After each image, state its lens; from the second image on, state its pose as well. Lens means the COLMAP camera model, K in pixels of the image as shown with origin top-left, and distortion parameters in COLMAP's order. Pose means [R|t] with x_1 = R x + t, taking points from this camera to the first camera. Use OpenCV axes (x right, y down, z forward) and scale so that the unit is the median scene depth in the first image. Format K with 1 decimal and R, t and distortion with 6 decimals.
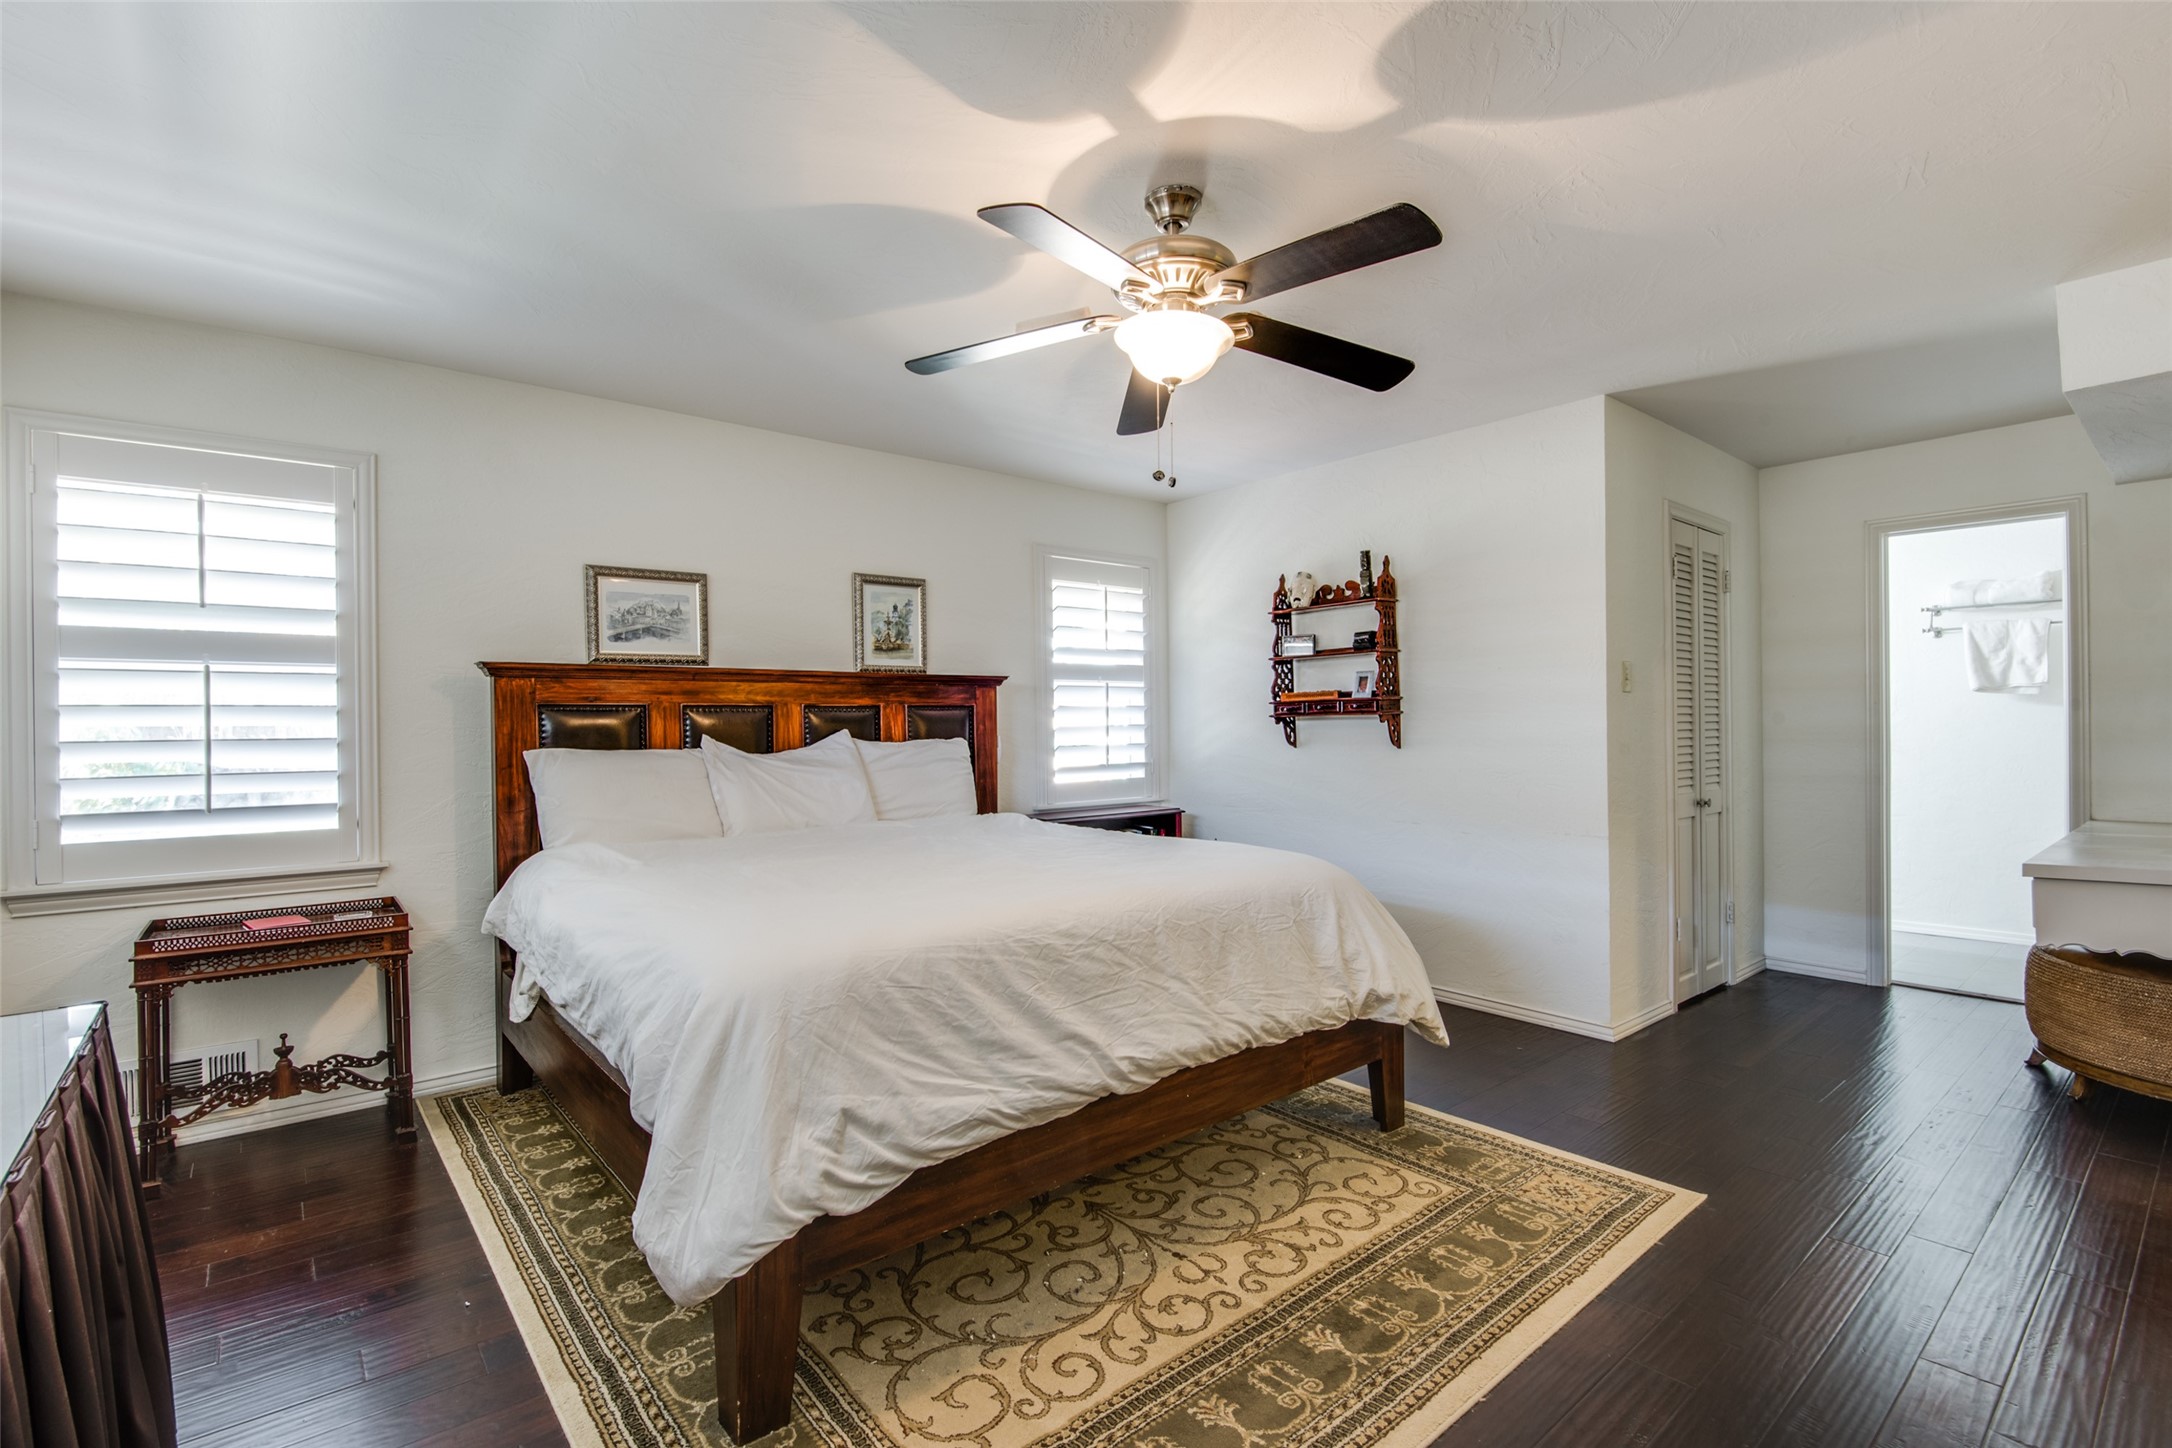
lens RADIAL K [[977.1, 0, 1101.0], [0, 977.1, 729.8], [0, 0, 1]] dist [0.029129, -0.014520]
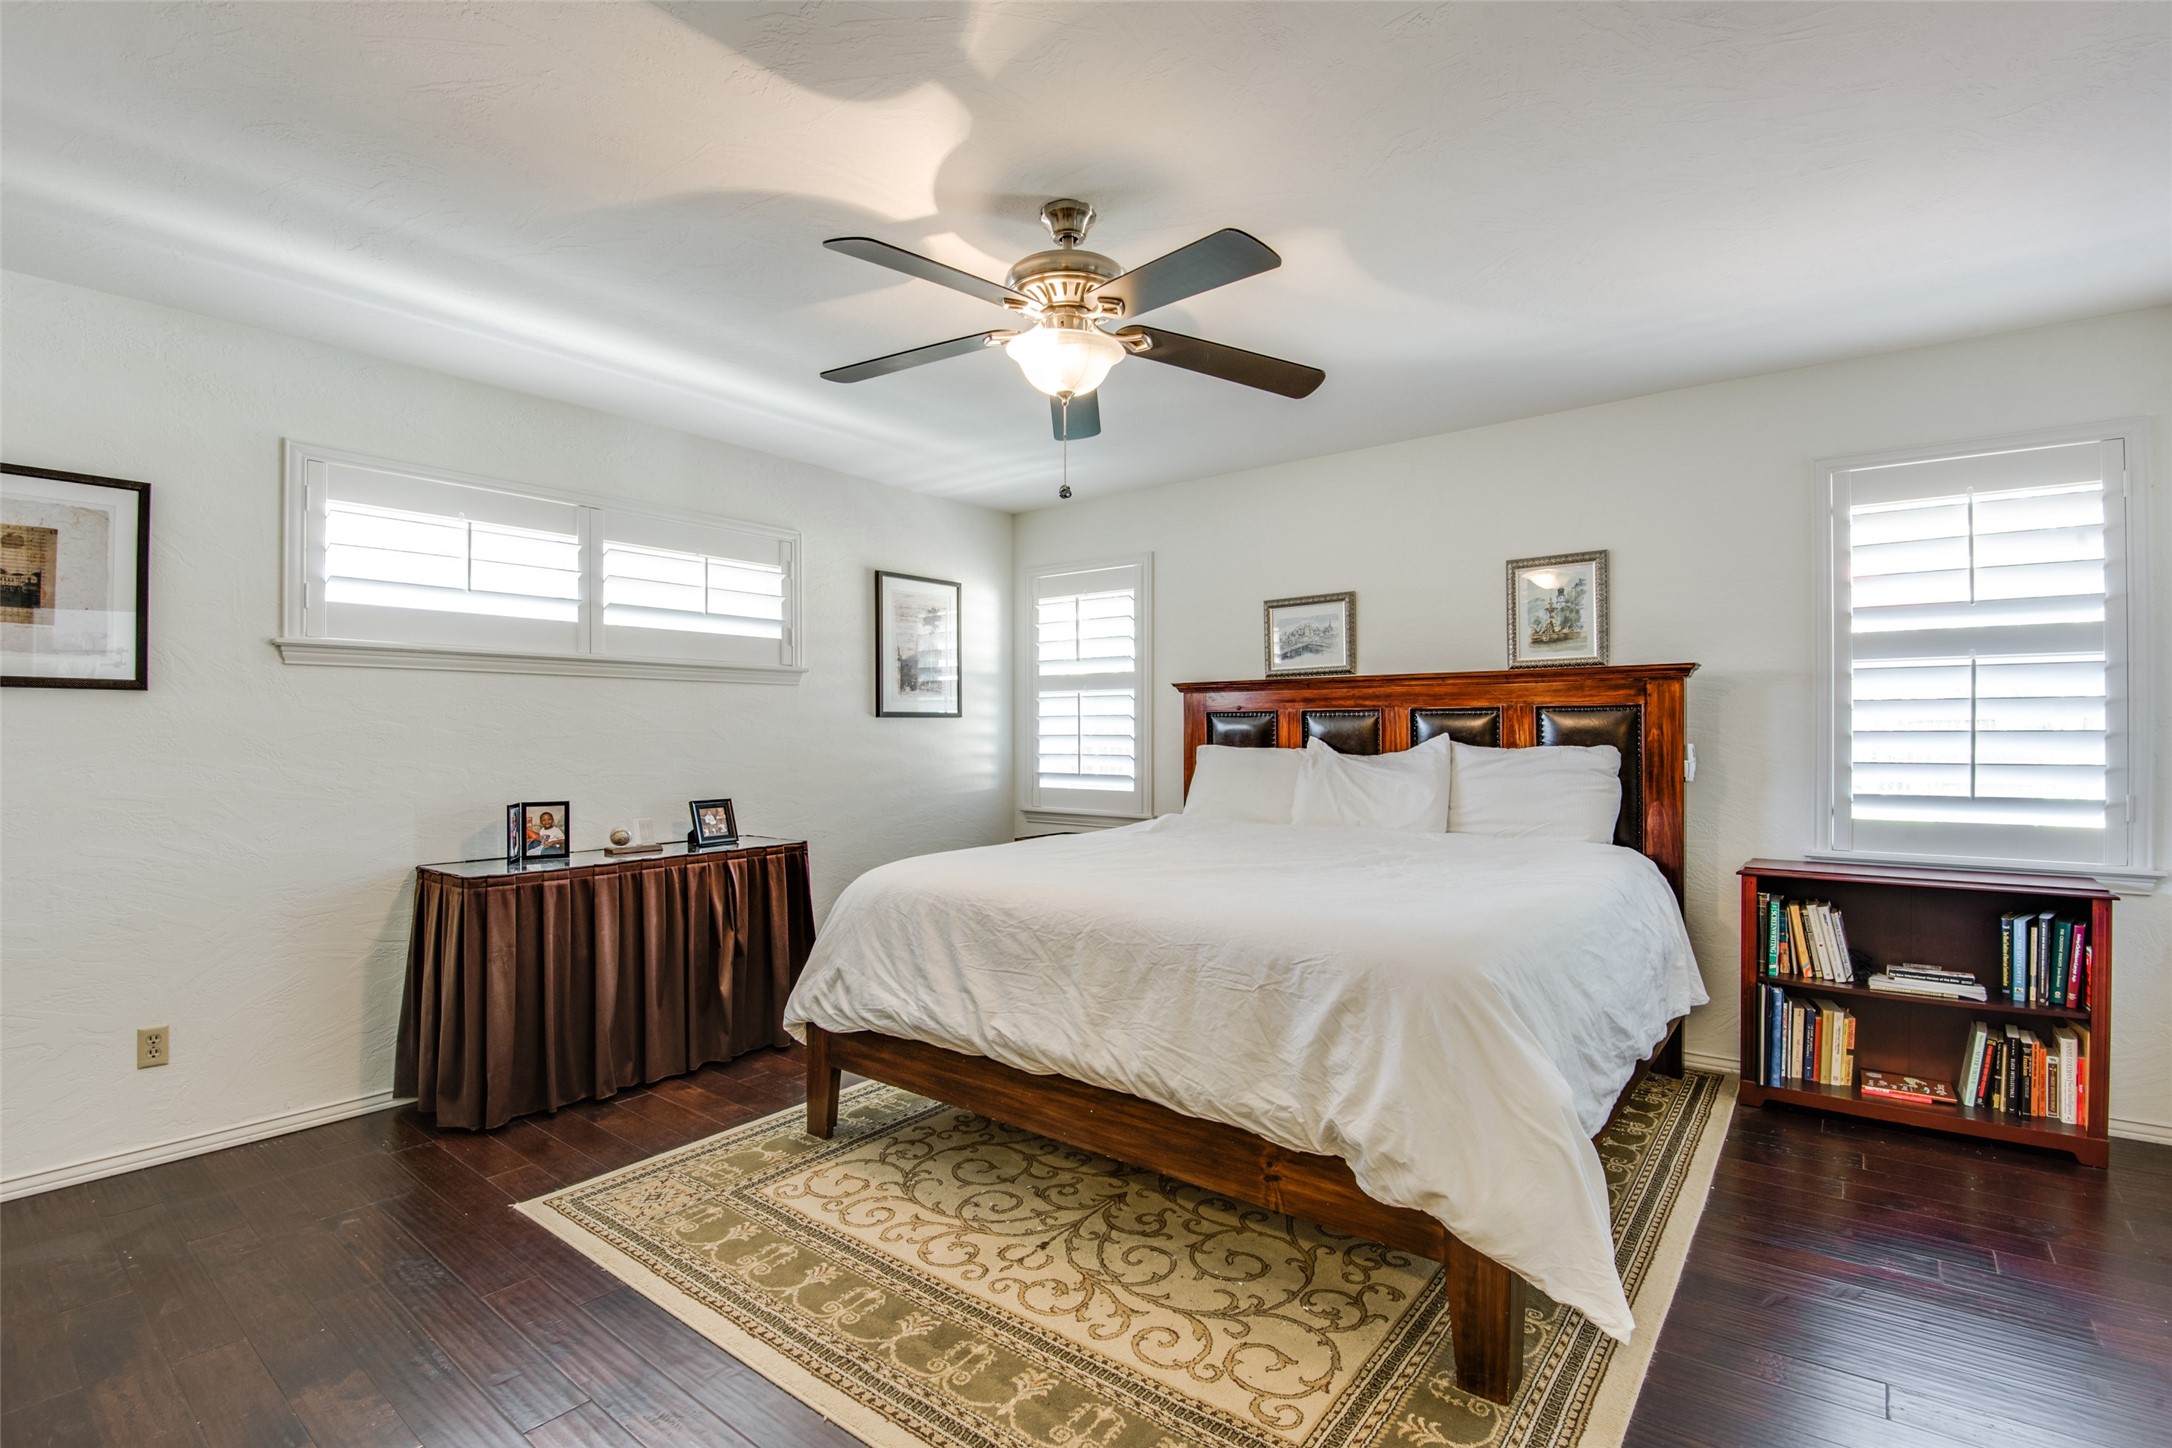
lens RADIAL K [[1003.5, 0, 1098.3], [0, 1003.5, 731.8], [0, 0, 1]] dist [0.000620, -0.018385]
pose [[0.207942, 0.010065, -0.978089, 0.941184], [-0.004481, 0.999946, 0.009337, -0.013731], [0.978131, 0.002441, 0.207975, 0.703437]]
